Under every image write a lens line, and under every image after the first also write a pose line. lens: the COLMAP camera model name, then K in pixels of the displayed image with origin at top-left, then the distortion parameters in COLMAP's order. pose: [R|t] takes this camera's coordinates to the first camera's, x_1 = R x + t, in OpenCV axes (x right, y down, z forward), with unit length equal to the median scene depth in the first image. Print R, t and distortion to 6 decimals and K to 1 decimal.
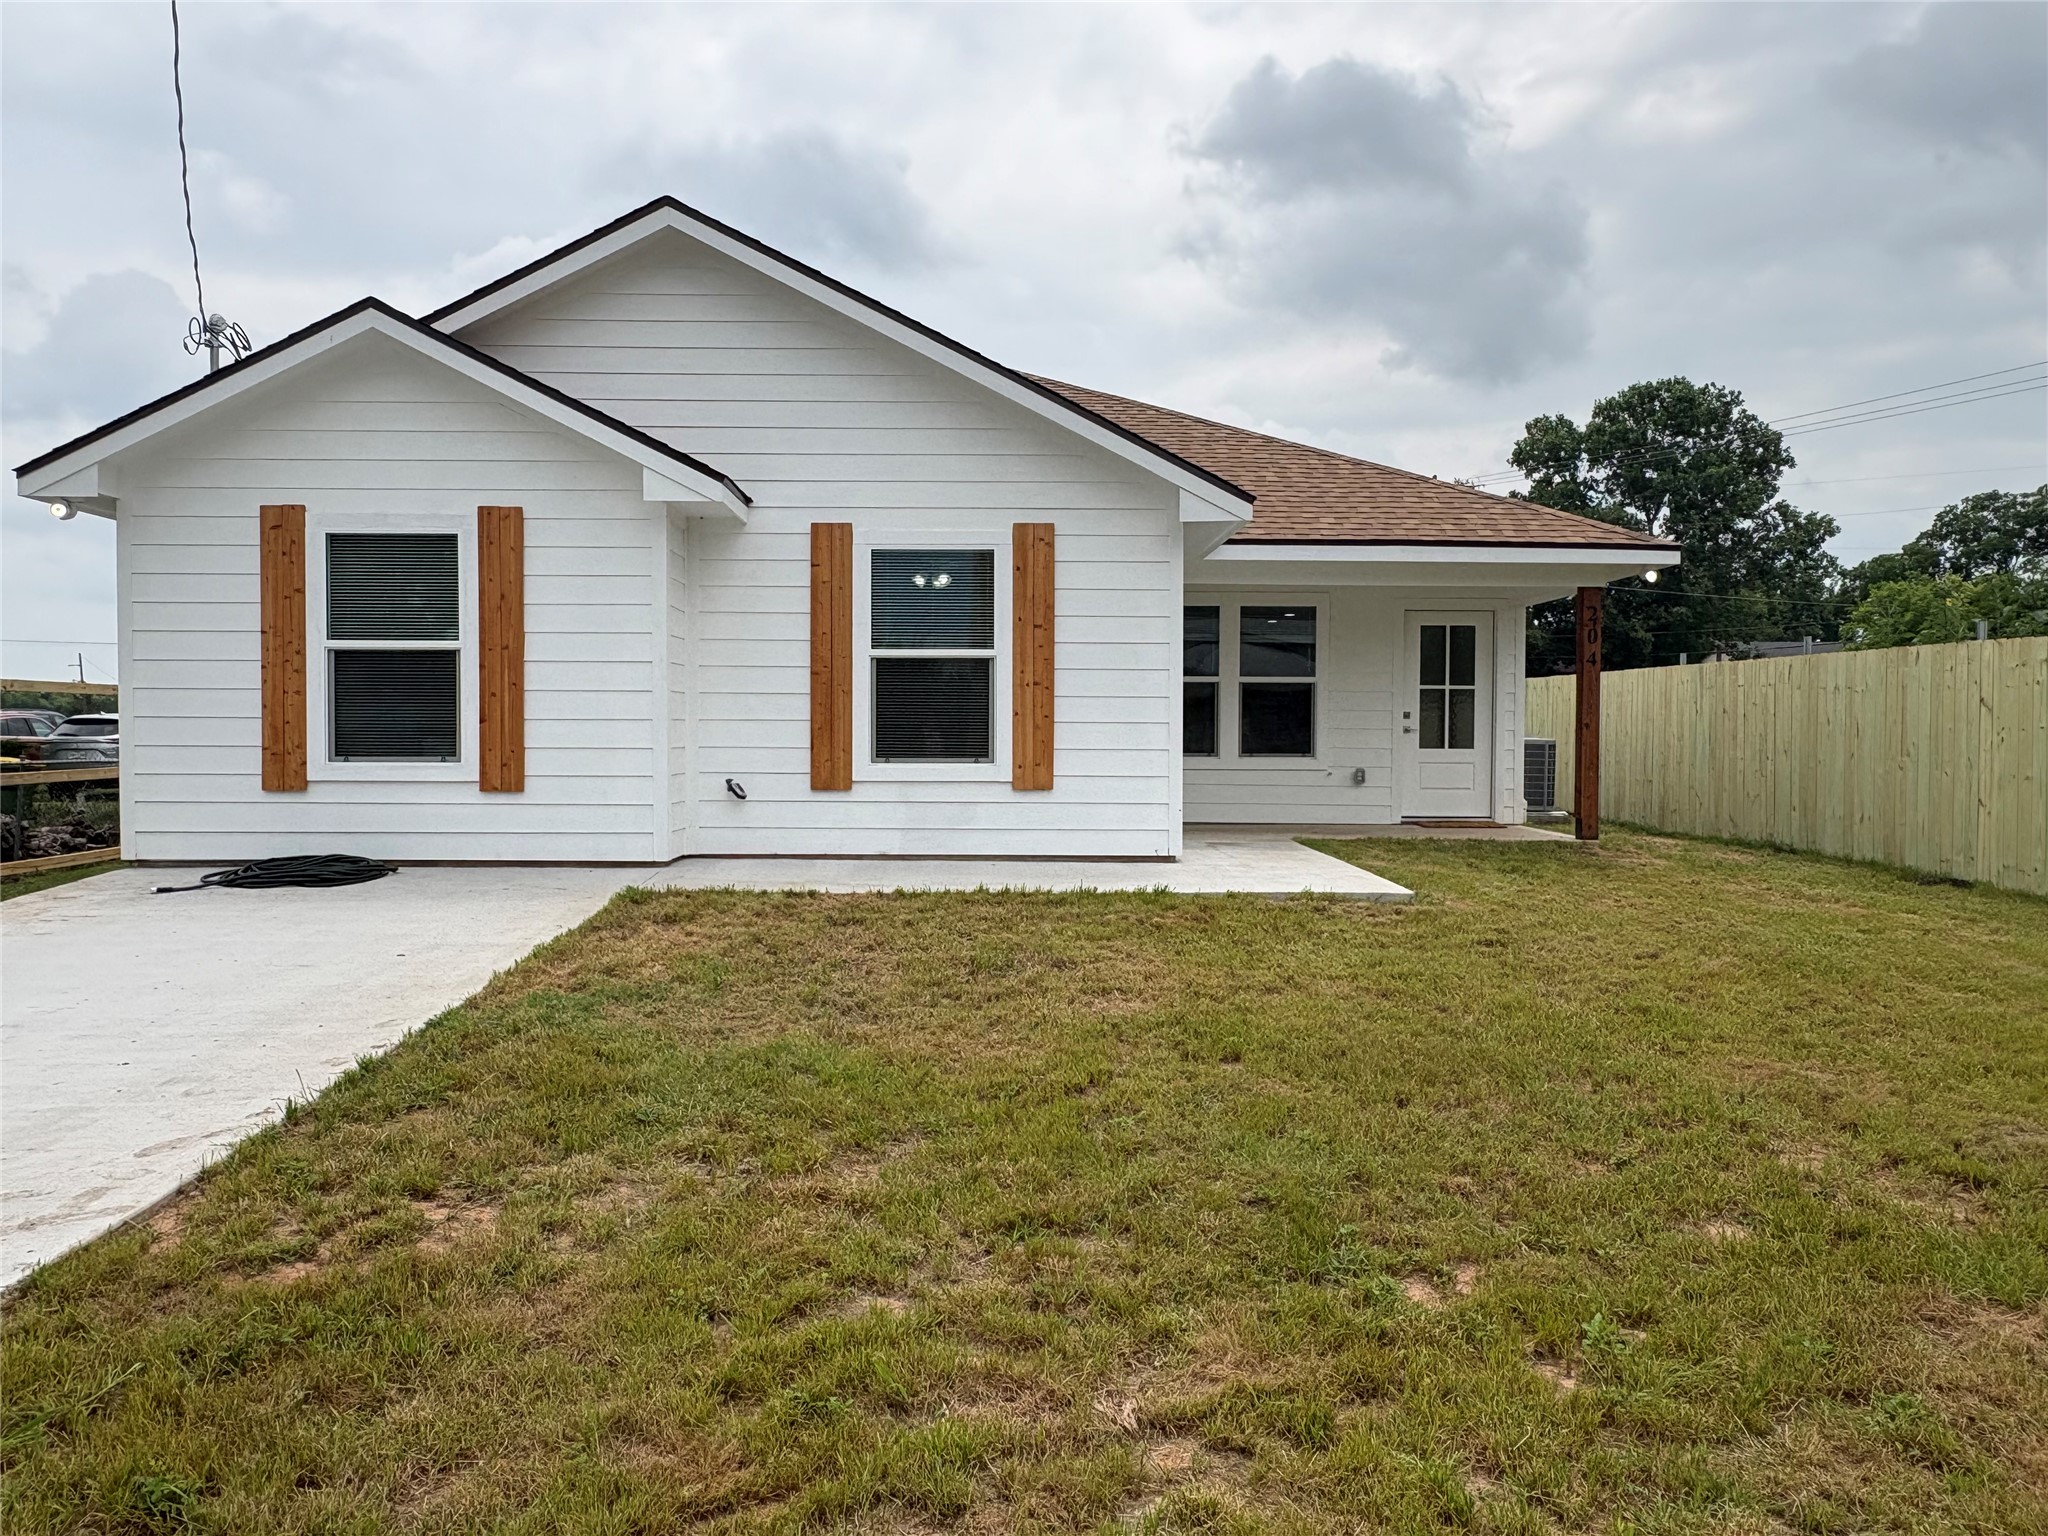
lens RADIAL K [[1466.5, 0, 993.5], [0, 1466.5, 765.0], [0, 0, 1]] dist [-0.000103, 0.007555]
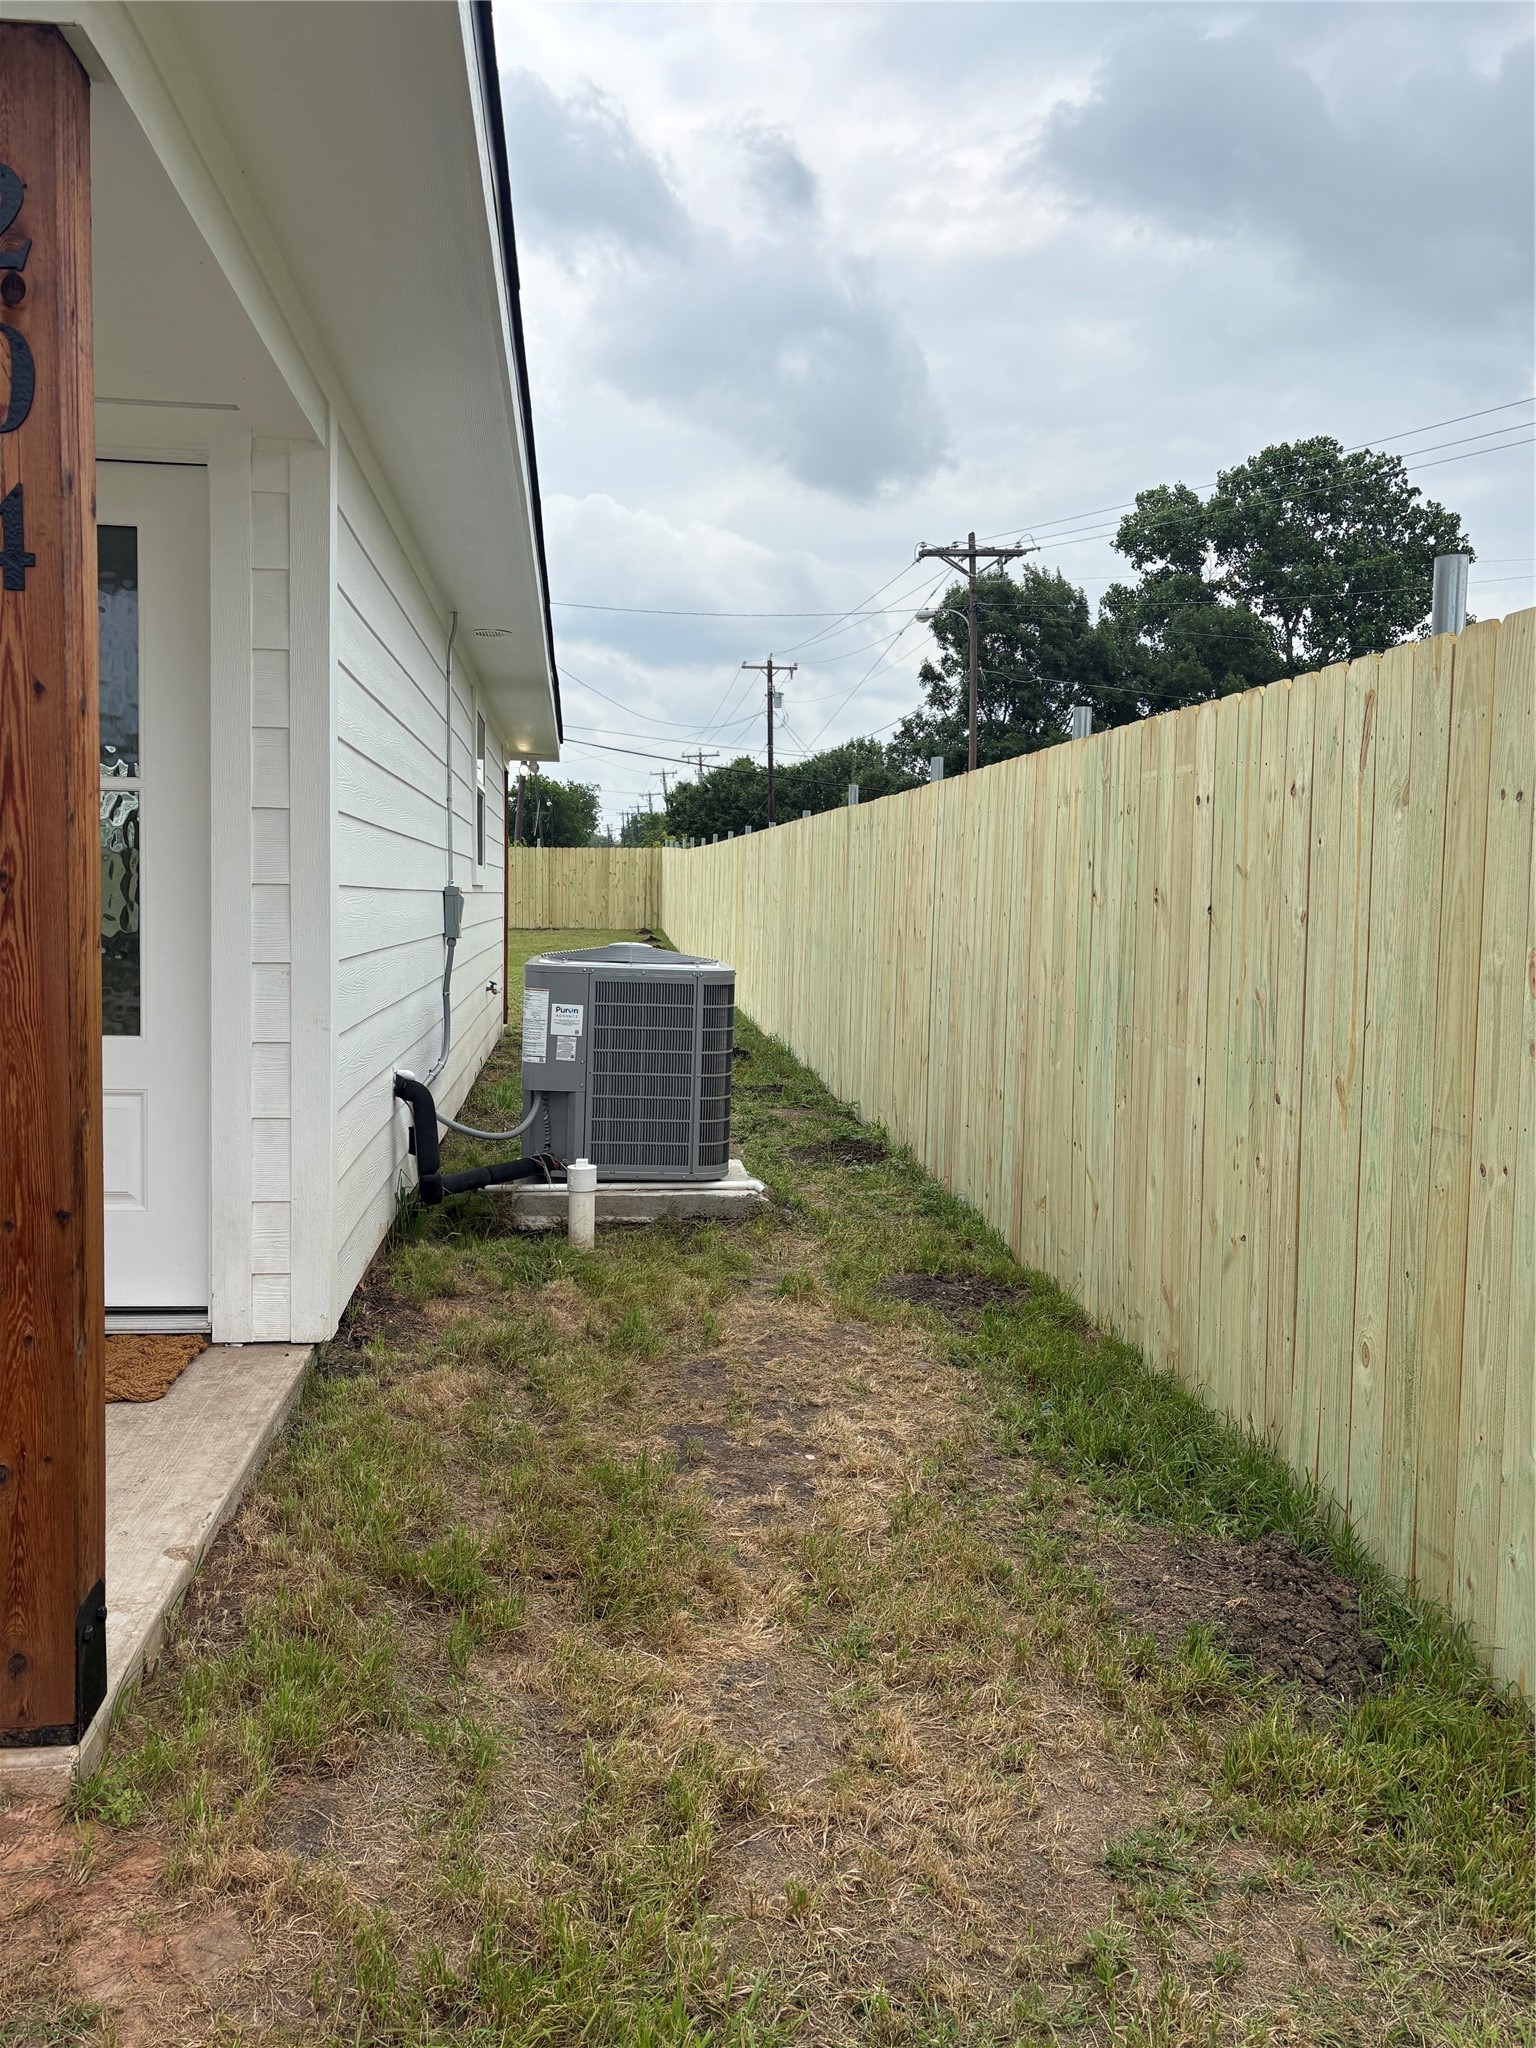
lens RADIAL K [[1690.6, 0, 768.0], [0, 1690.6, 1024.0], [0, 0, 1]] dist [0.045701, -0.001069]
pose [[0.993067, 0.011190, 0.117014, 0.131707], [-0.018033, 0.998178, 0.057583, -0.010125], [-0.116157, -0.059294, 0.991459, 0.234857]]
